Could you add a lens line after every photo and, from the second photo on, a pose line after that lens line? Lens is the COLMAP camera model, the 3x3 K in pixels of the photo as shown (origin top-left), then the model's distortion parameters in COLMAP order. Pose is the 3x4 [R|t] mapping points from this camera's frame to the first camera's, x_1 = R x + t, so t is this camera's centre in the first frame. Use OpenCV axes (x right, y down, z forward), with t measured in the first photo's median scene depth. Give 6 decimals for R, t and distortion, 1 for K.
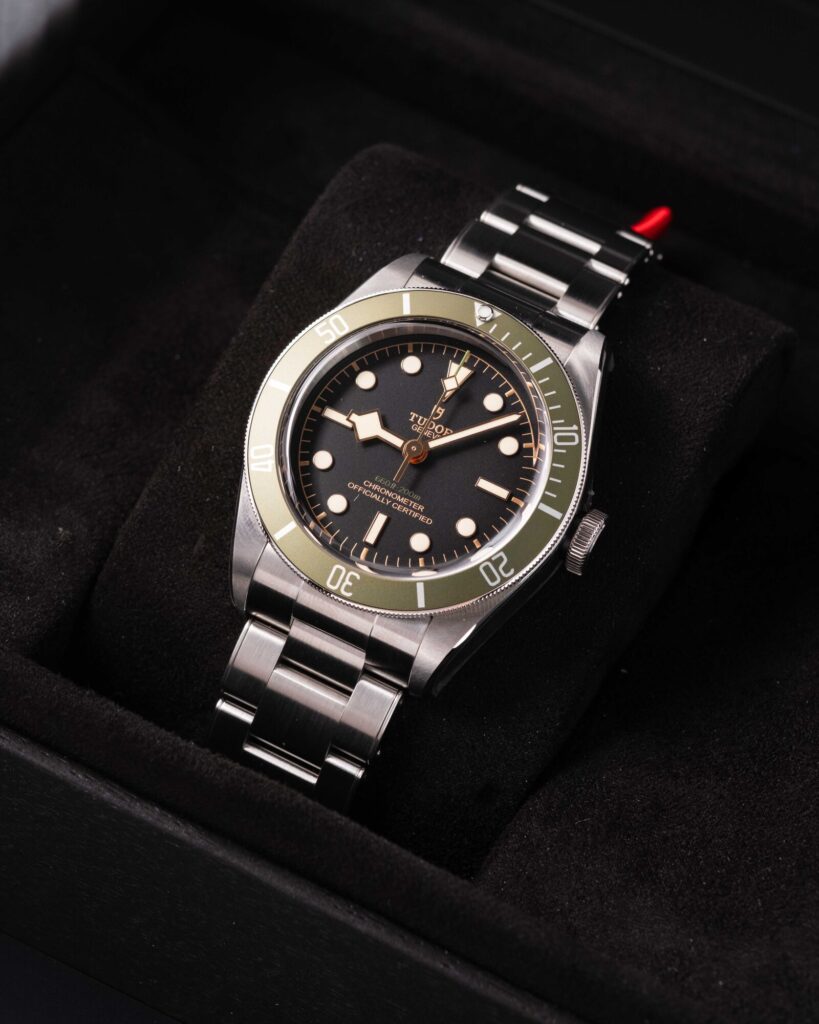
lens RADIAL K [[4317.4, 0, 402.3], [0, 4317.4, 508.7], [0, 0, 1]] dist [0.482472, 0.000000]
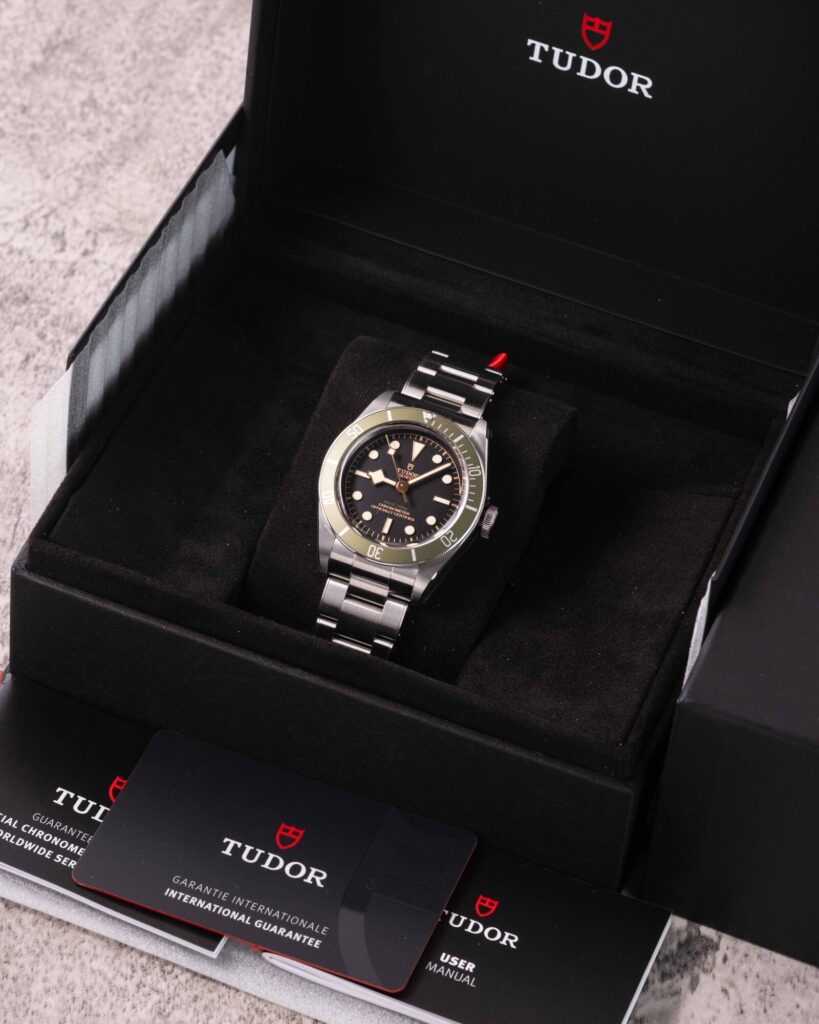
lens RADIAL K [[4317.4, 0, 412.2], [0, 4317.4, 512.7], [0, 0, 1]] dist [0.482472, 0.000000]
pose [[0.992808, -0.104120, 0.059083, -0.113639], [0.105200, 0.994331, -0.015468, 0.030954], [-0.057137, 0.021572, 0.998133, -1.037823]]
